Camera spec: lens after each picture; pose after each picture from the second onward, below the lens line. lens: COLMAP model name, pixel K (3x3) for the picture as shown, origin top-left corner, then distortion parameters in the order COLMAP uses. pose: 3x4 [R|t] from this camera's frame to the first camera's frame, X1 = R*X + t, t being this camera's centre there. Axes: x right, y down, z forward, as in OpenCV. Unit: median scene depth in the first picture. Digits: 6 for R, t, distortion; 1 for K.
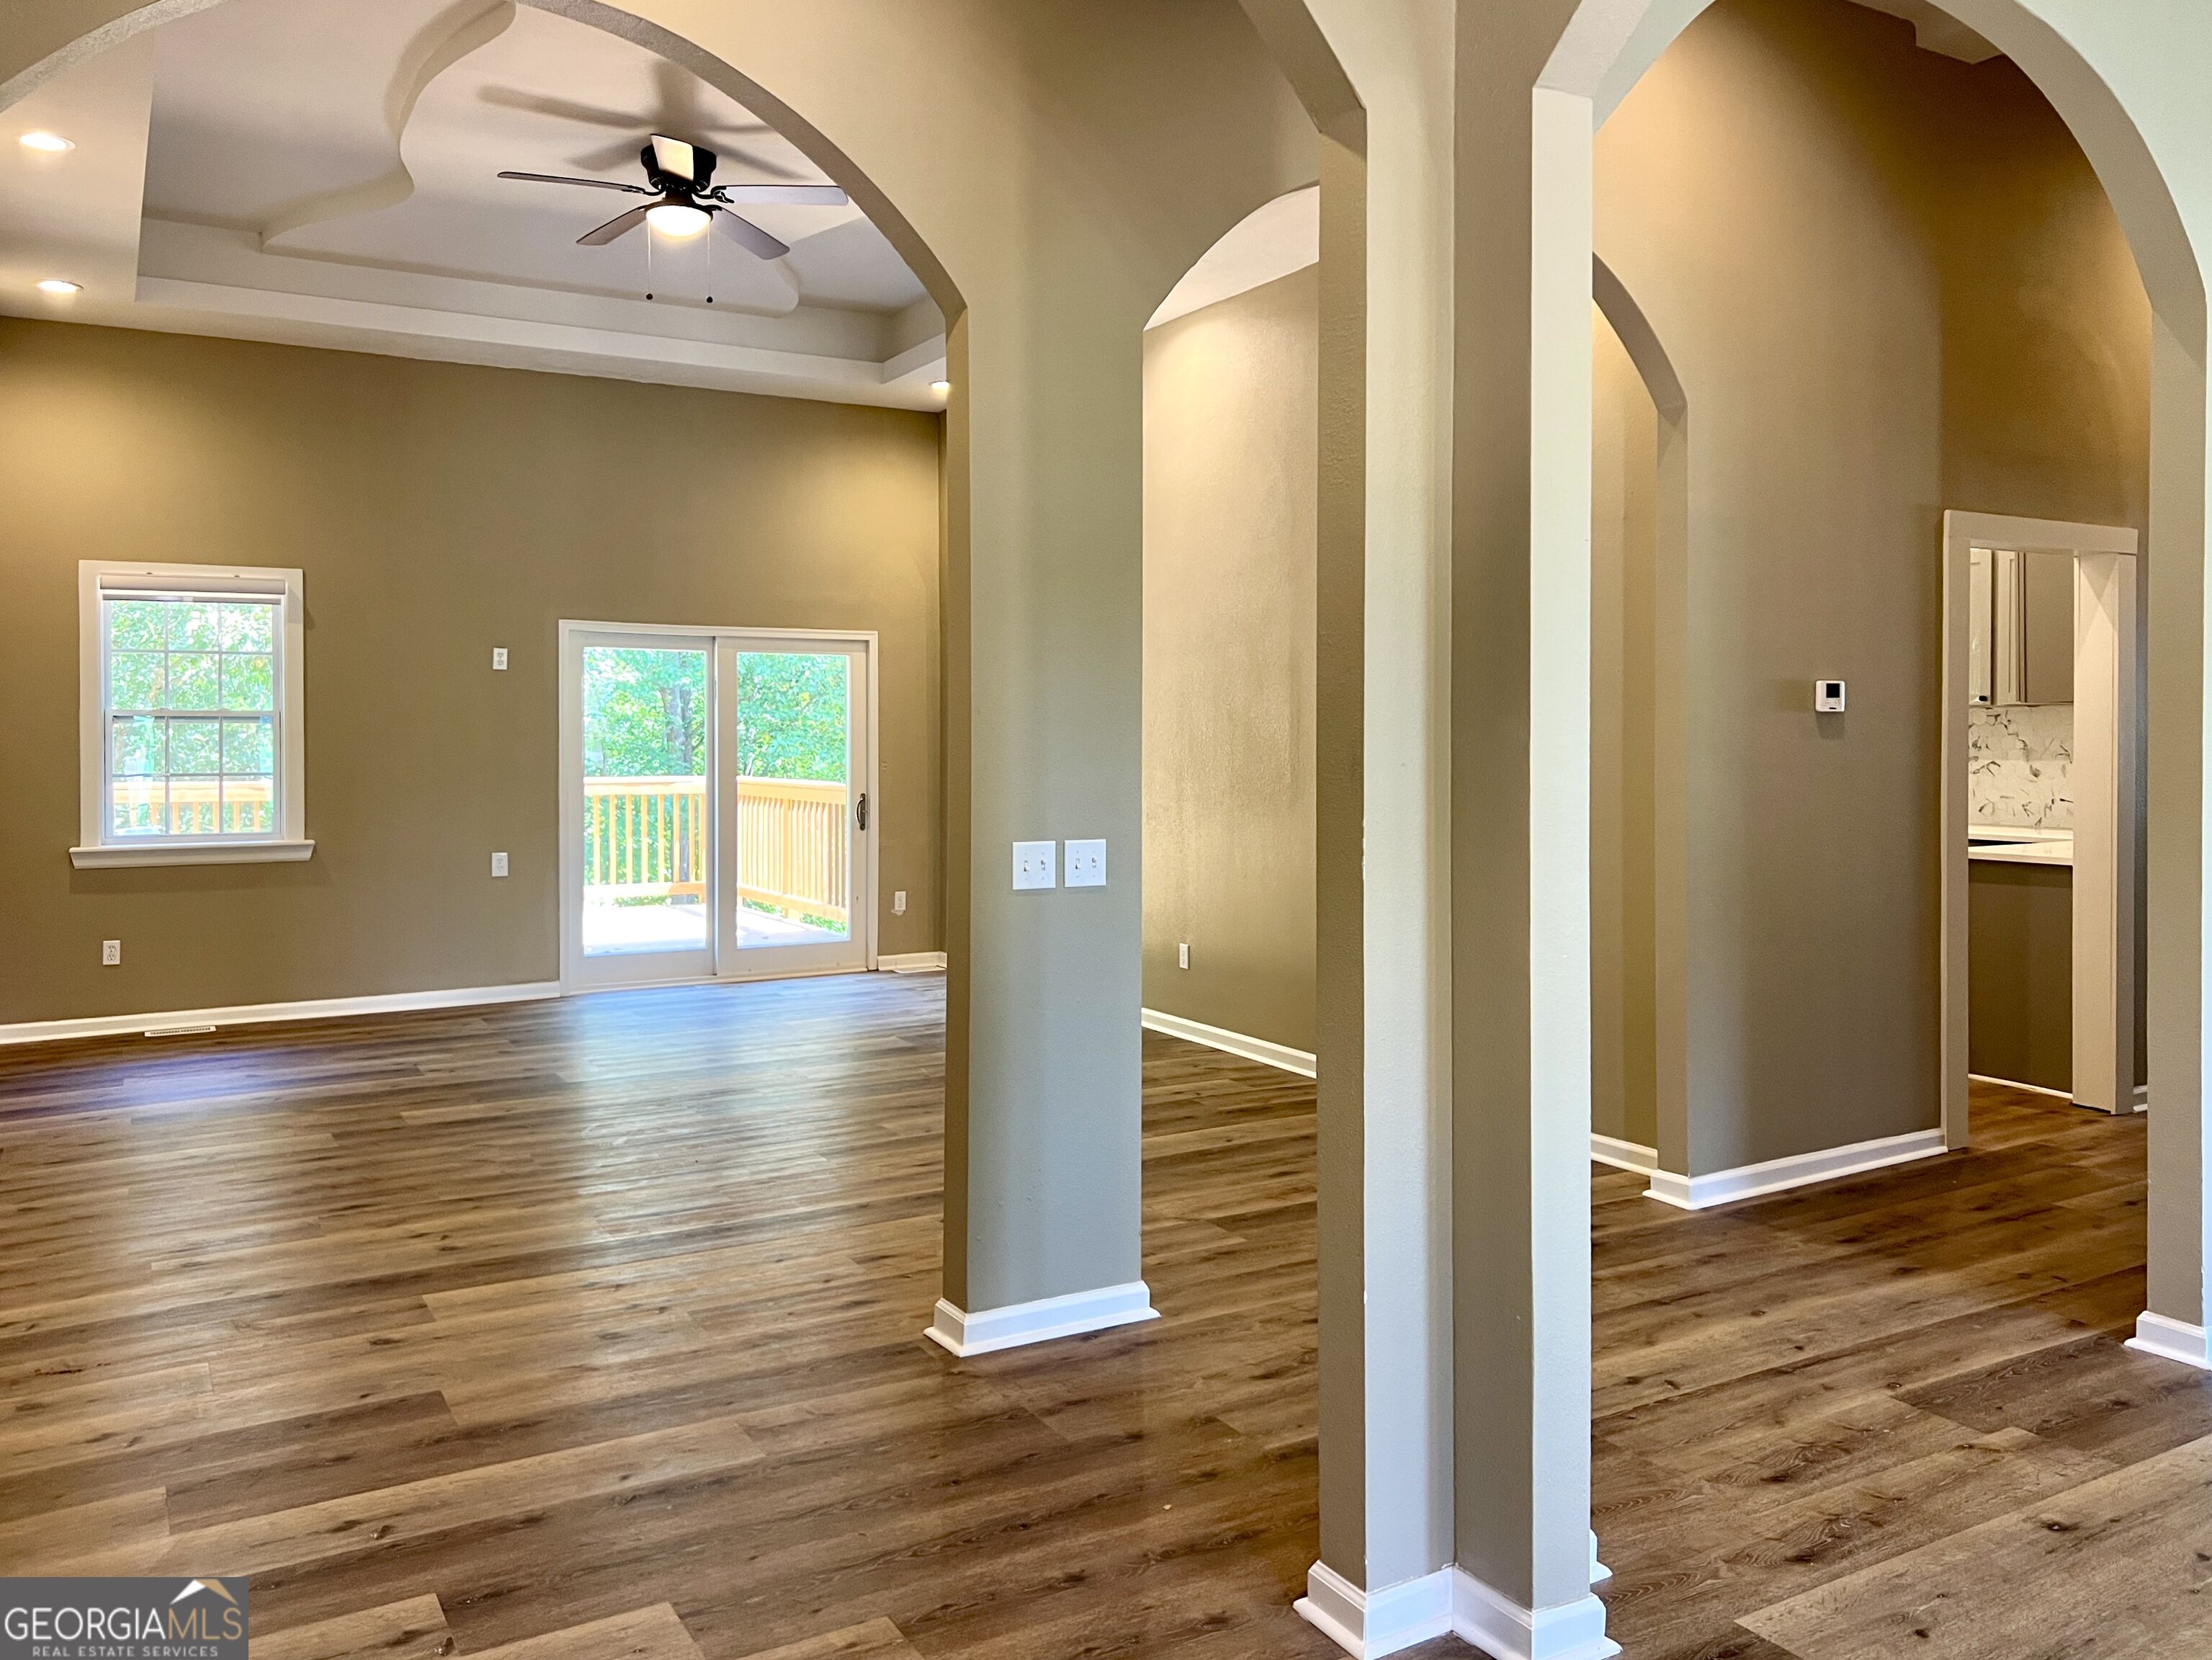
lens RADIAL K [[1666.2, 0, 1130.5], [0, 1666.2, 755.7], [0, 0, 1]] dist [0.048433, -0.059799]
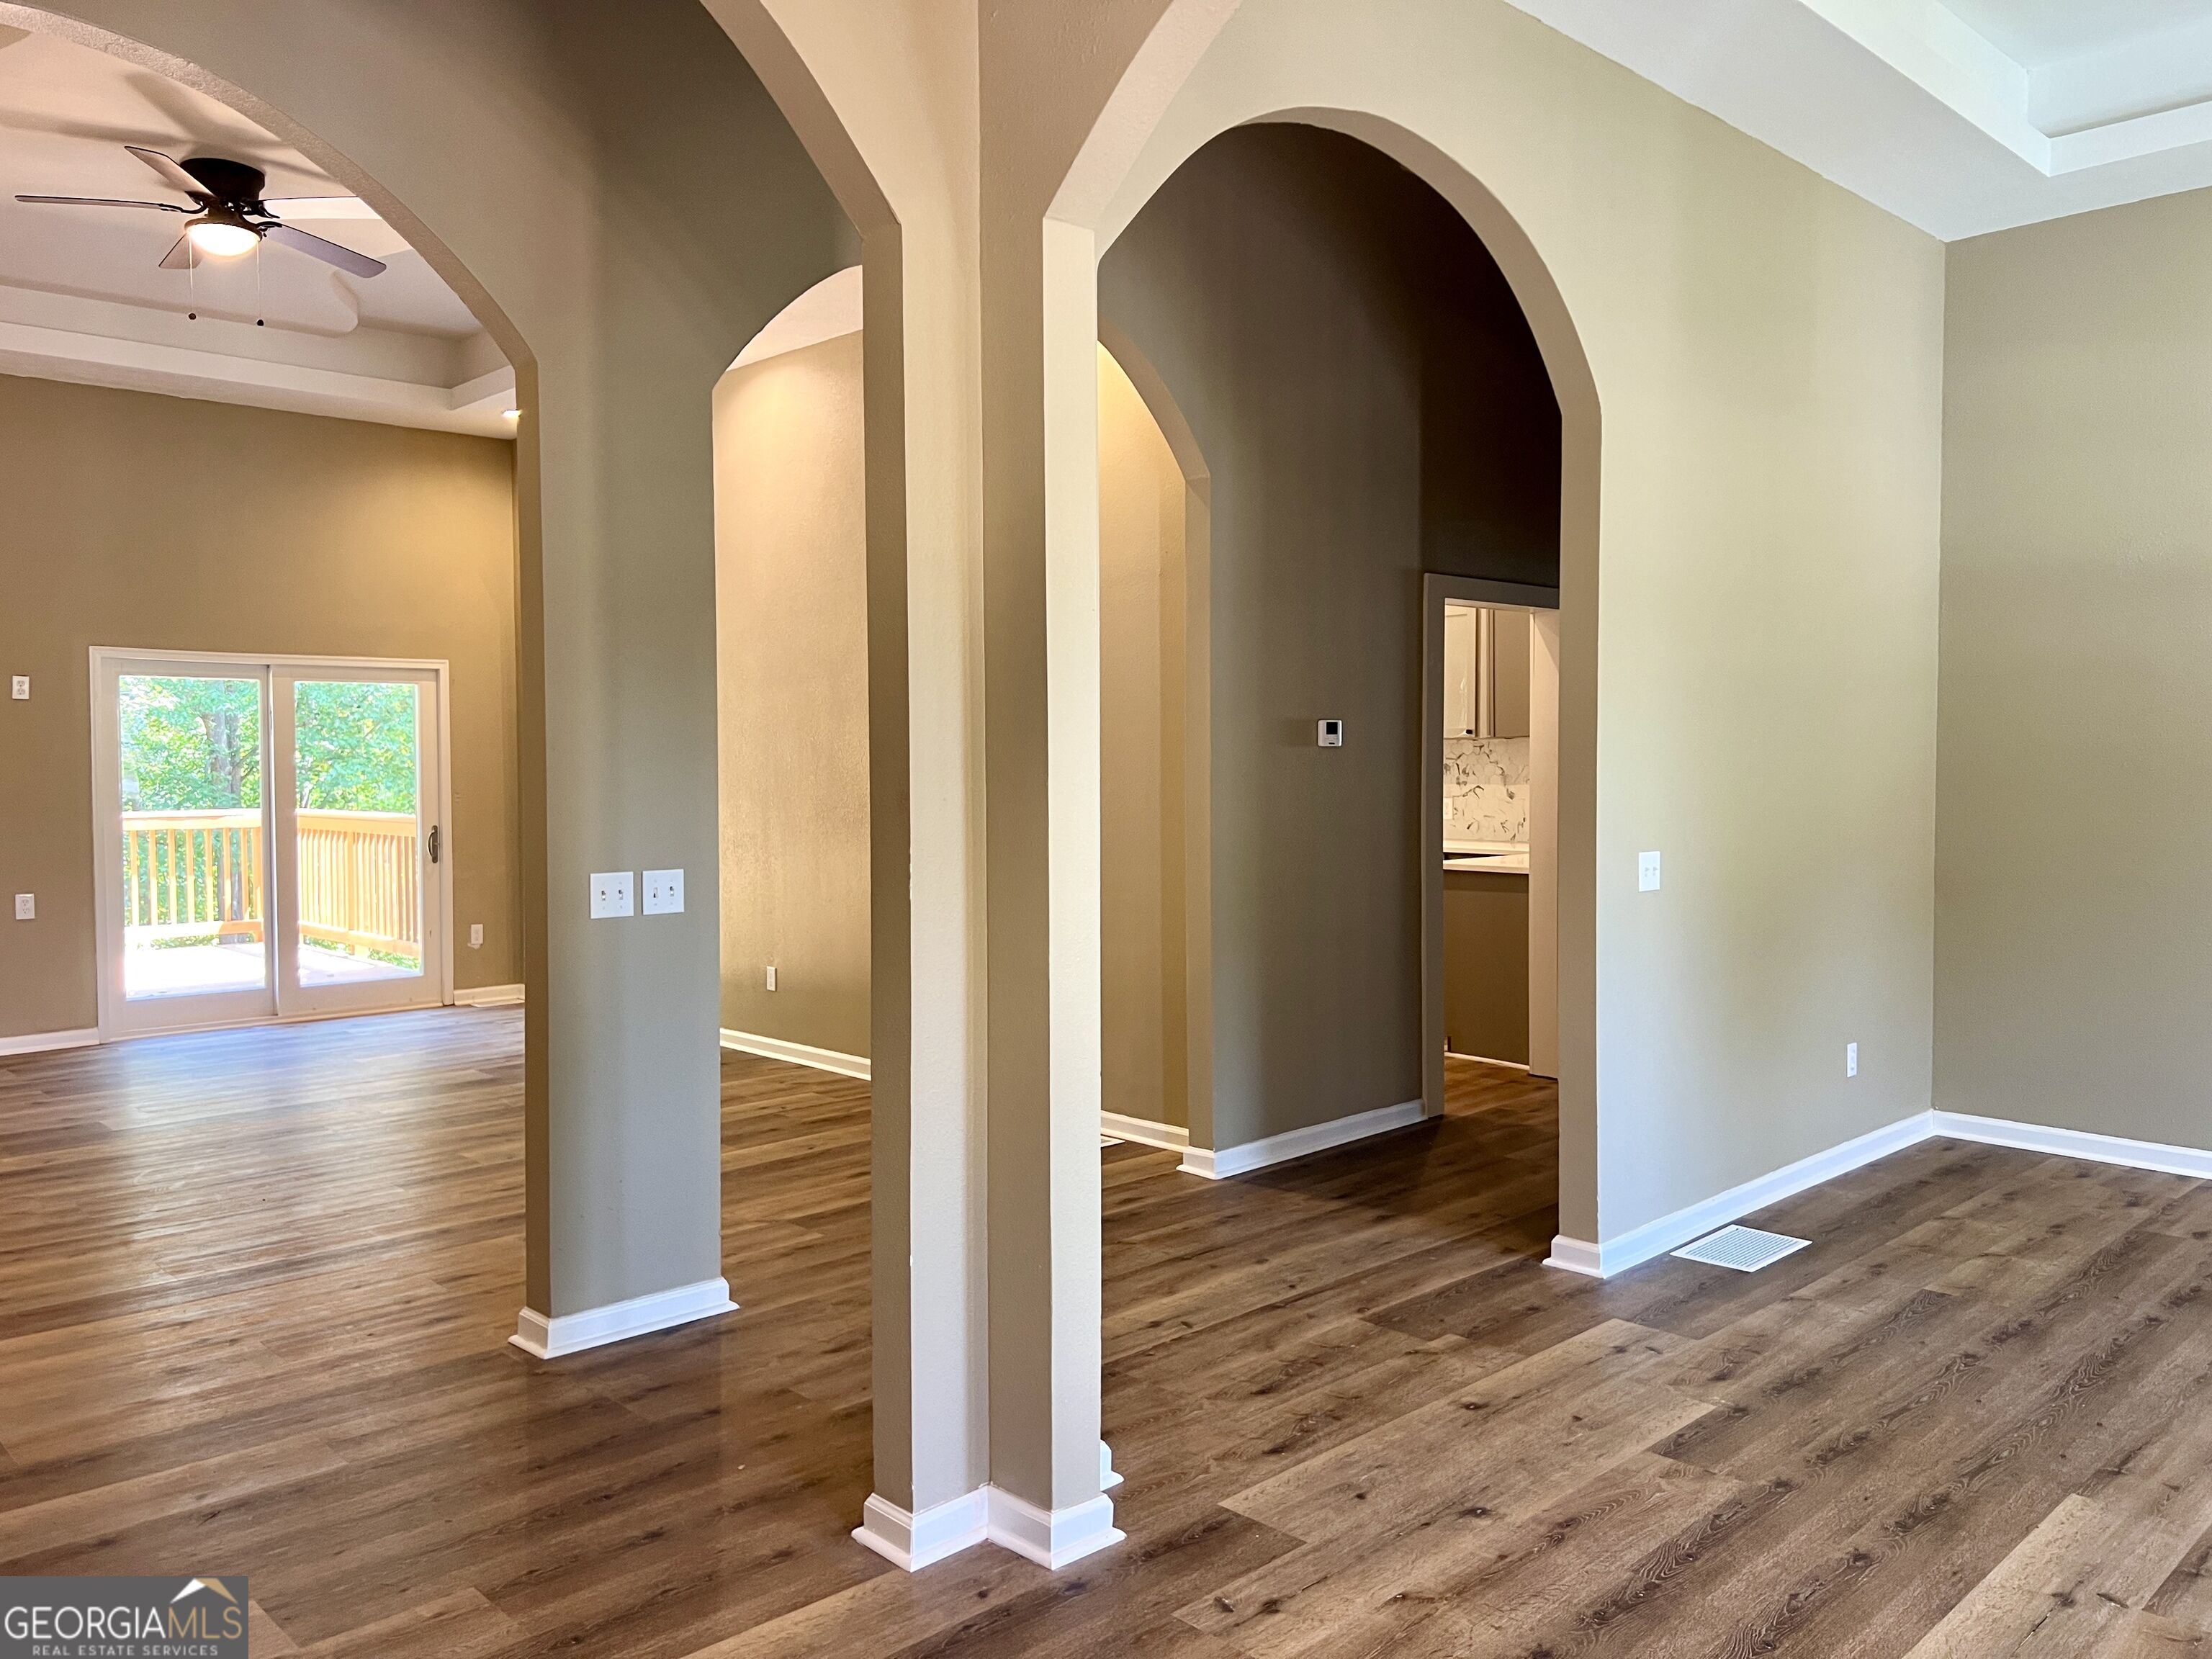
lens RADIAL K [[1666.0, 0, 1119.7], [0, 1666.0, 814.4], [0, 0, 1]] dist [0.048433, -0.059799]
pose [[0.973775, -0.011765, 0.227207, 0.014539], [0.006811, 0.999722, 0.022576, -0.006772], [-0.227410, -0.020437, 0.973585, -0.102057]]
